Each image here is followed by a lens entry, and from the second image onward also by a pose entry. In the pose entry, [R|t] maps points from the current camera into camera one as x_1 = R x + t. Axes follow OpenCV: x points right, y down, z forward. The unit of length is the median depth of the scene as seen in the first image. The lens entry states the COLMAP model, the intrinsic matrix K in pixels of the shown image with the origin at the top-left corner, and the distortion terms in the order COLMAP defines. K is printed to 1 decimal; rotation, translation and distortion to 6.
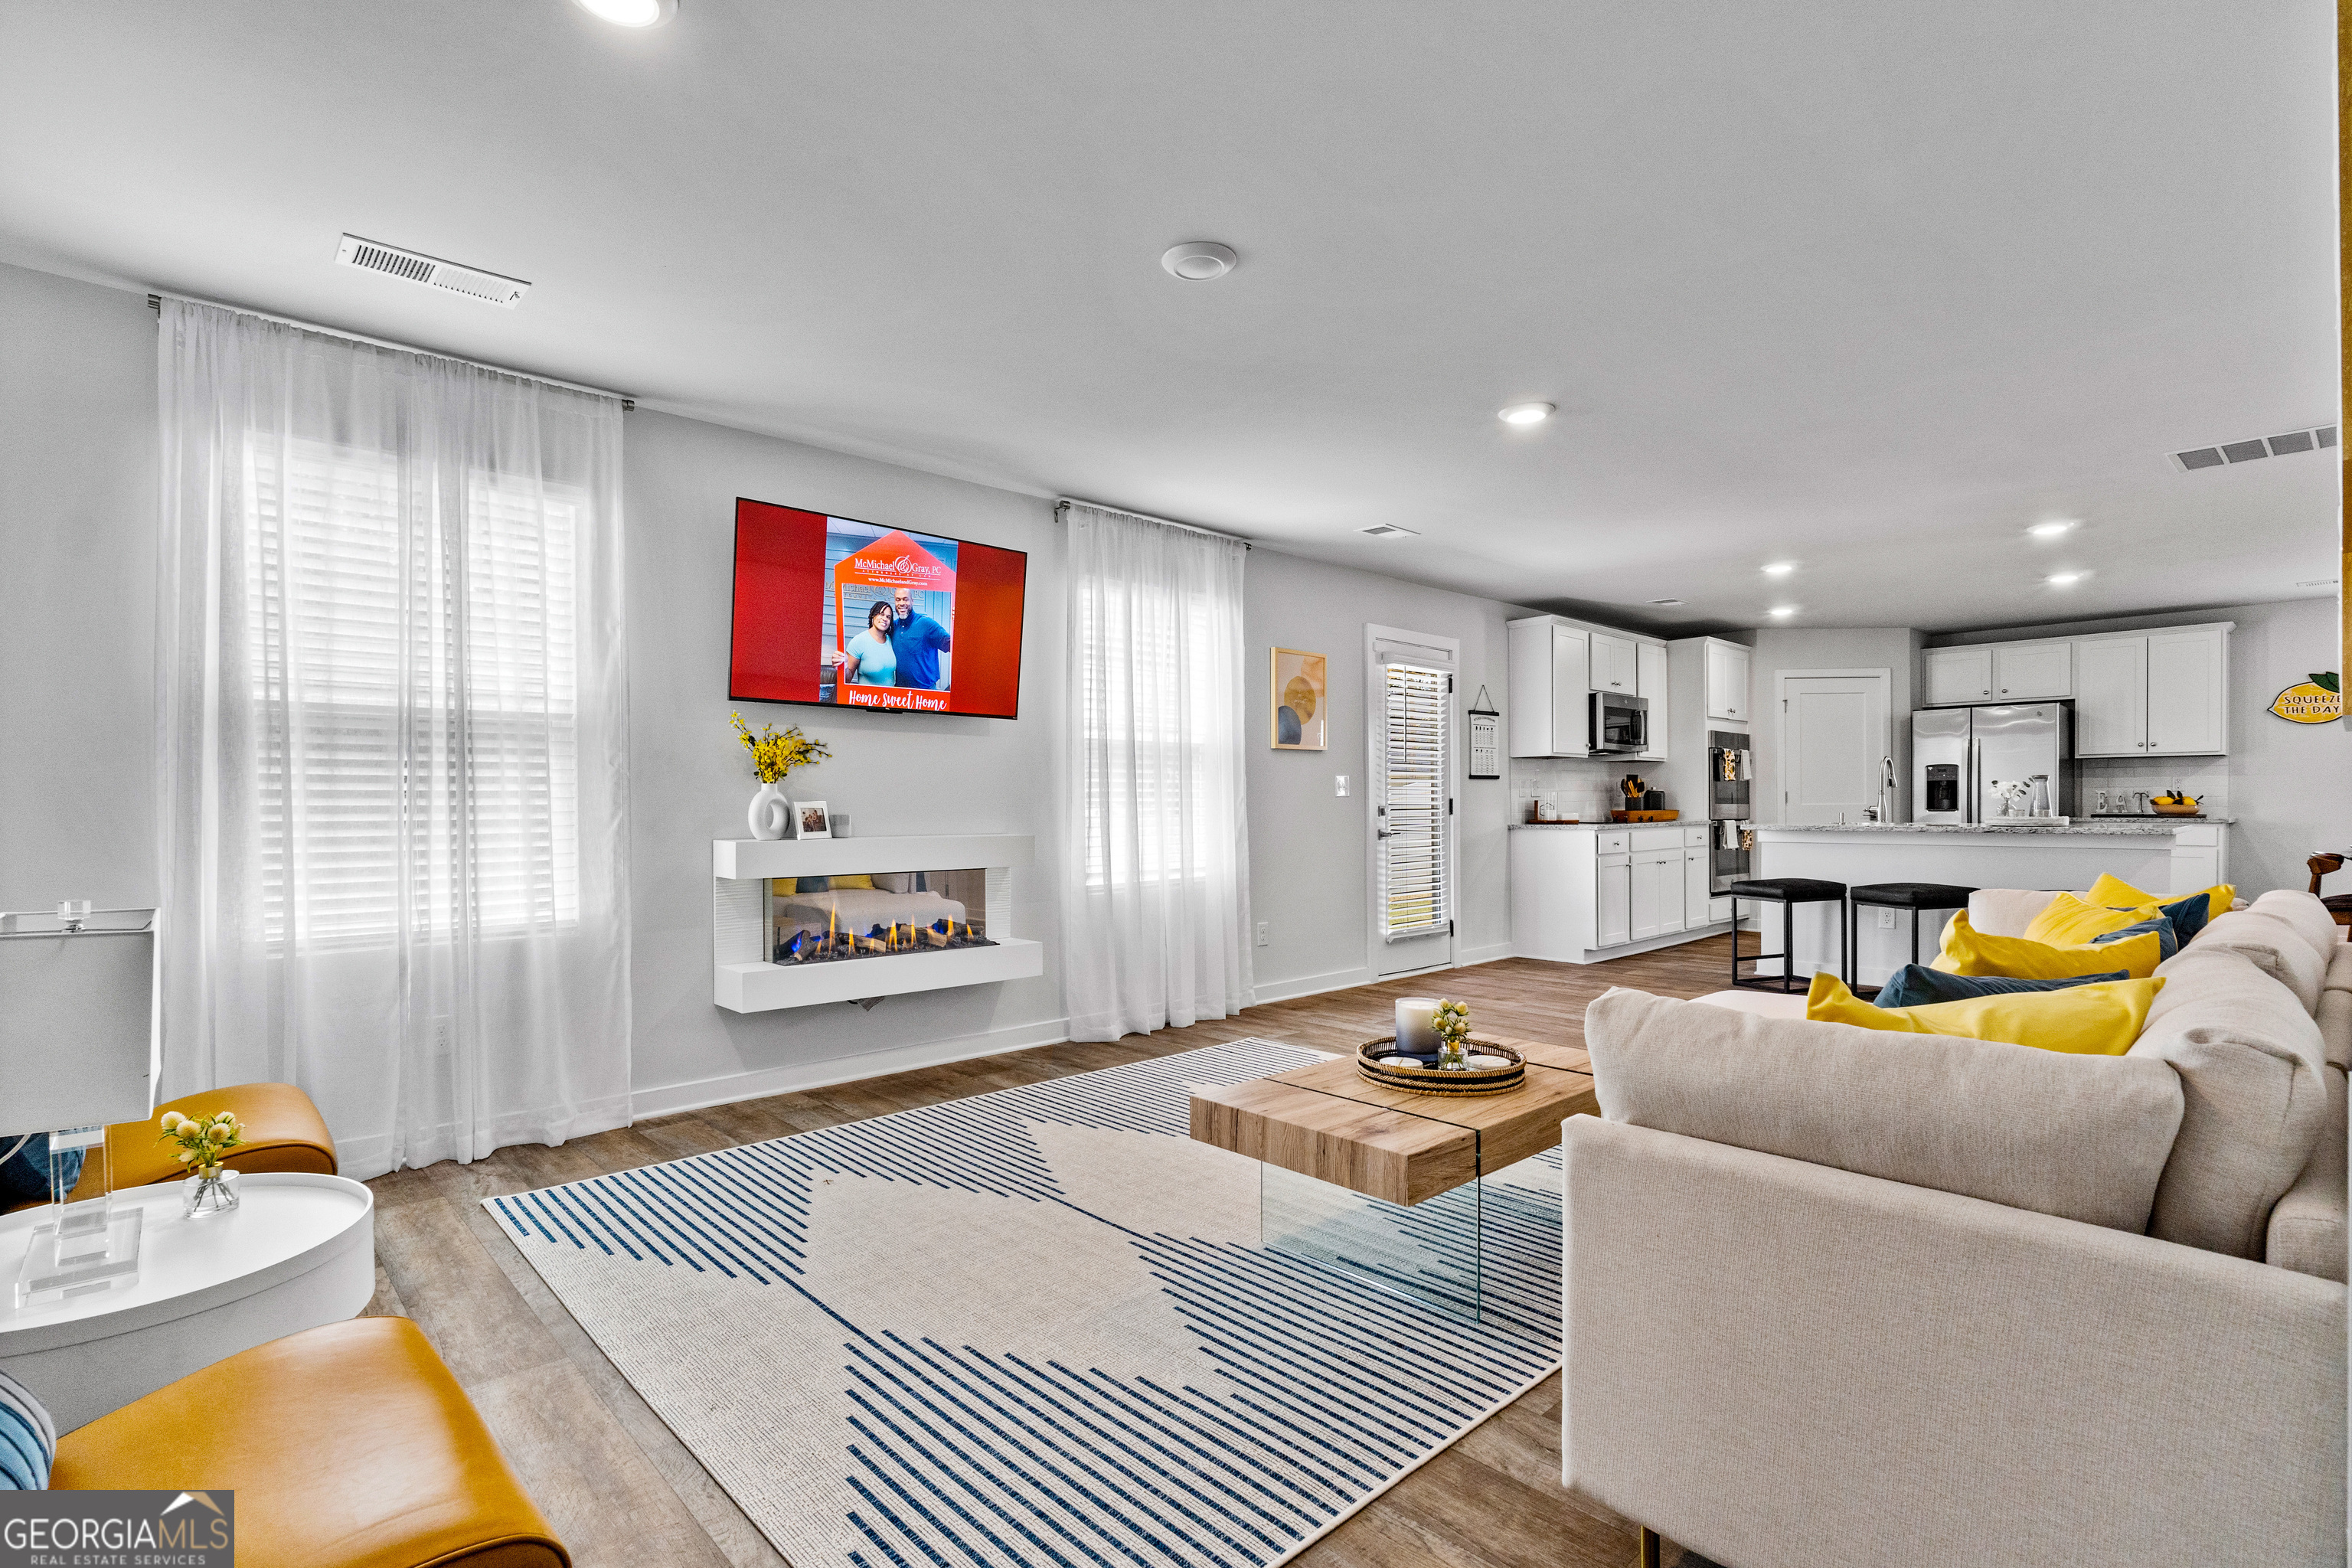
lens RADIAL K [[1139.6, 0, 1173.5], [0, 1139.6, 805.2], [0, 0, 1]] dist [0.002827, 0.000275]
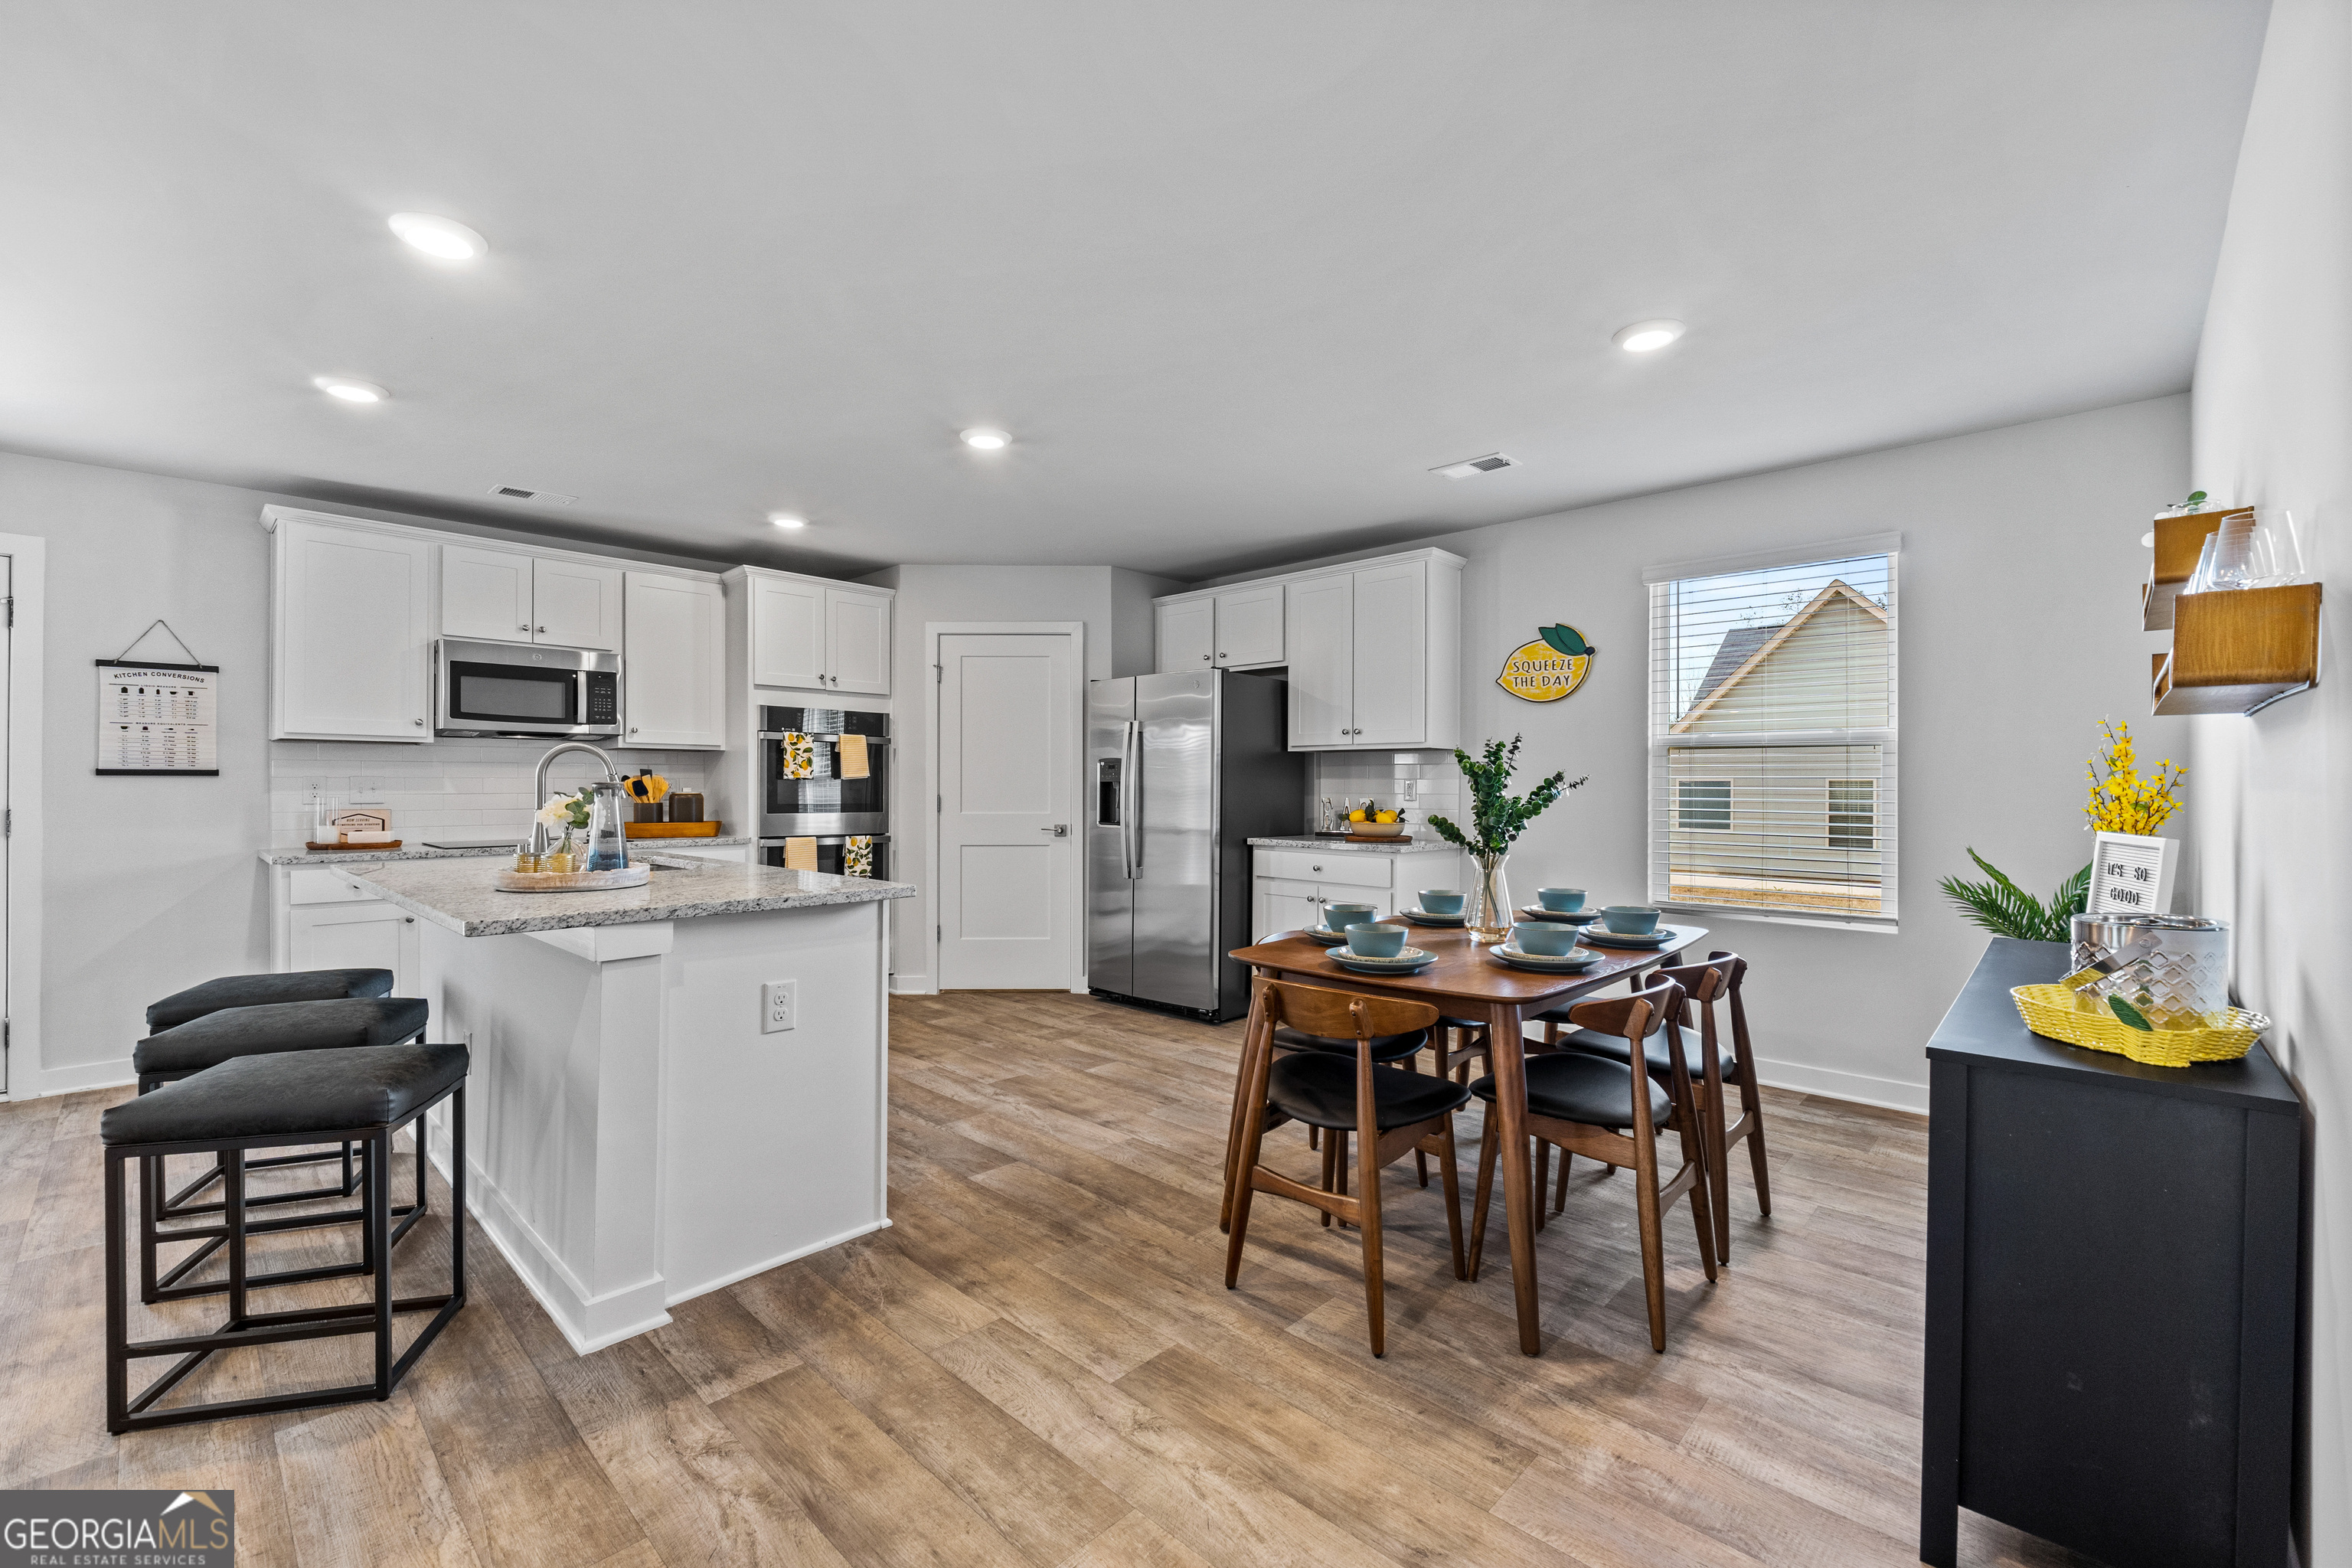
lens RADIAL K [[1006.5, 0, 1167.7], [0, 1006.5, 790.9], [0, 0, 1]] dist [-0.009569, 0.000128]
pose [[0.998575, 0.007786, 0.052803, 1.062940], [-0.007858, 0.999968, 0.001161, -0.026709], [-0.052793, -0.001574, 0.998604, 0.609055]]
